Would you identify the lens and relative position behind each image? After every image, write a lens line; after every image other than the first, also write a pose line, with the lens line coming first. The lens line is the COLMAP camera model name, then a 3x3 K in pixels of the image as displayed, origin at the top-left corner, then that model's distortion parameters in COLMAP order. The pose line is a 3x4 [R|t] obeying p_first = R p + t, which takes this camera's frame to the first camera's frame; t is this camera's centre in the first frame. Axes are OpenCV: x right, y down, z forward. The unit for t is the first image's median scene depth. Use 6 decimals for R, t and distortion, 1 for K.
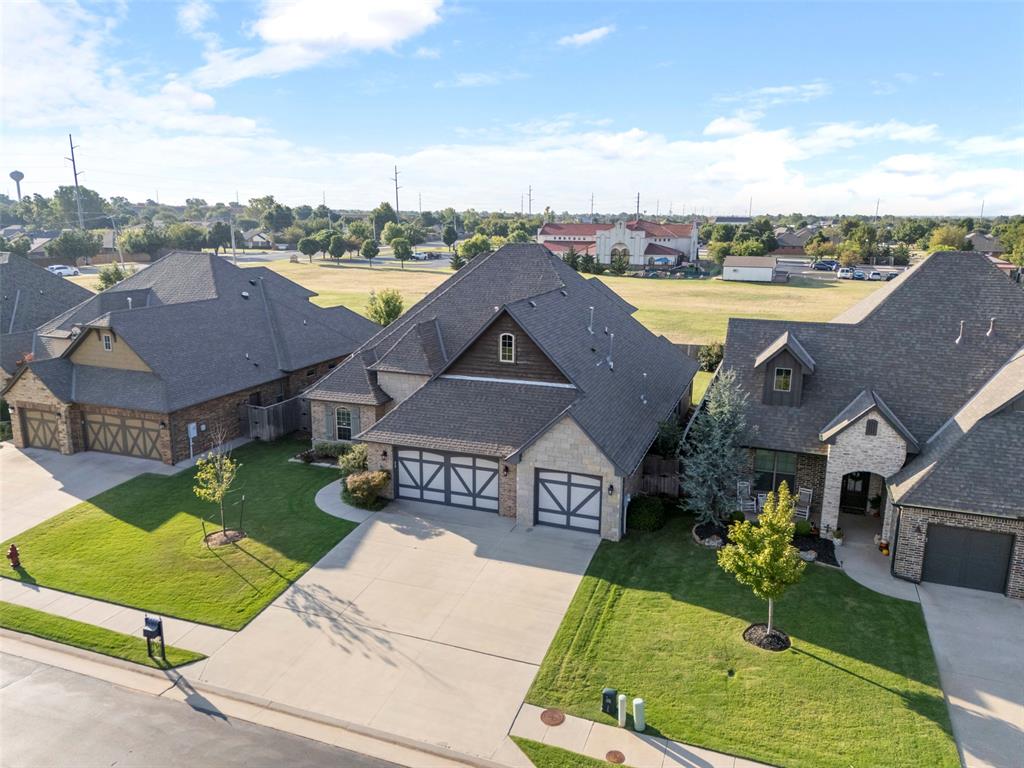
lens RADIAL K [[749.9, 0, 512.0], [0, 749.9, 384.0], [0, 0, 1]] dist [0.073512, -0.063684]
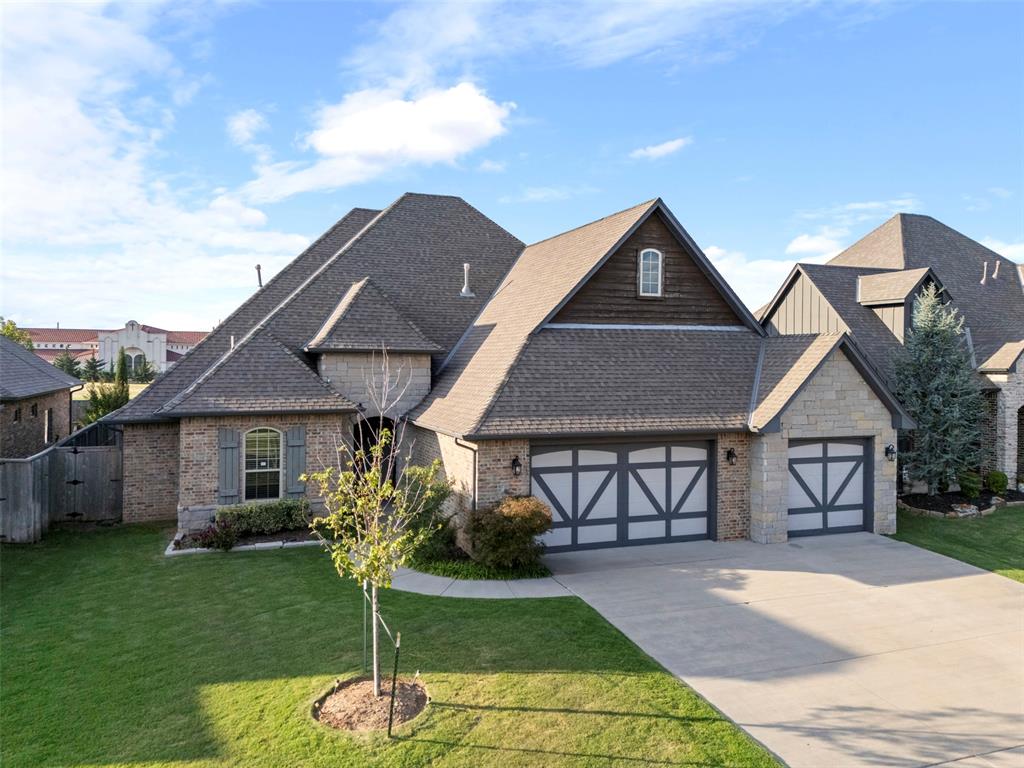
lens RADIAL K [[753.2, 0, 510.0], [0, 753.2, 382.5], [0, 0, 1]] dist [0.059728, -0.041473]
pose [[0.752606, -0.021532, 0.658119, -0.509623], [0.144492, 0.980506, -0.133157, 0.107840], [-0.642422, 0.195307, 0.741046, 0.631415]]
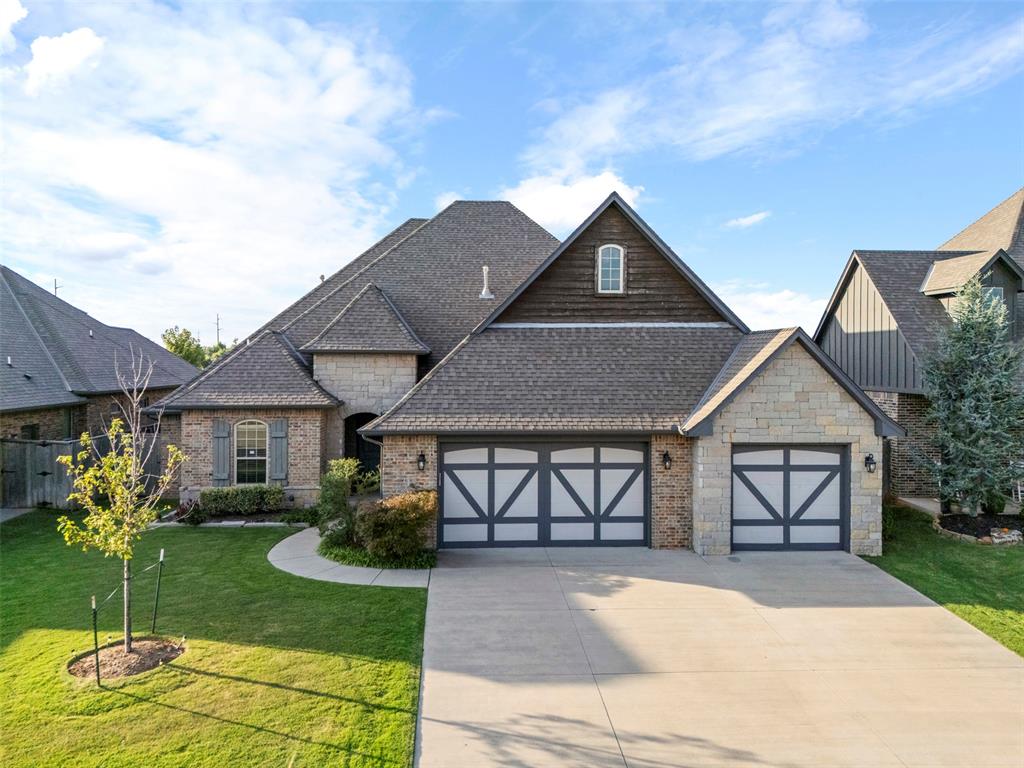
lens RADIAL K [[749.9, 0, 512.0], [0, 749.9, 384.0], [0, 0, 1]] dist [0.073512, -0.063684]
pose [[0.914384, -0.016525, 0.404510, -0.326774], [0.092837, 0.981100, -0.169776, 0.138451], [-0.394059, 0.192794, 0.898637, 0.507422]]
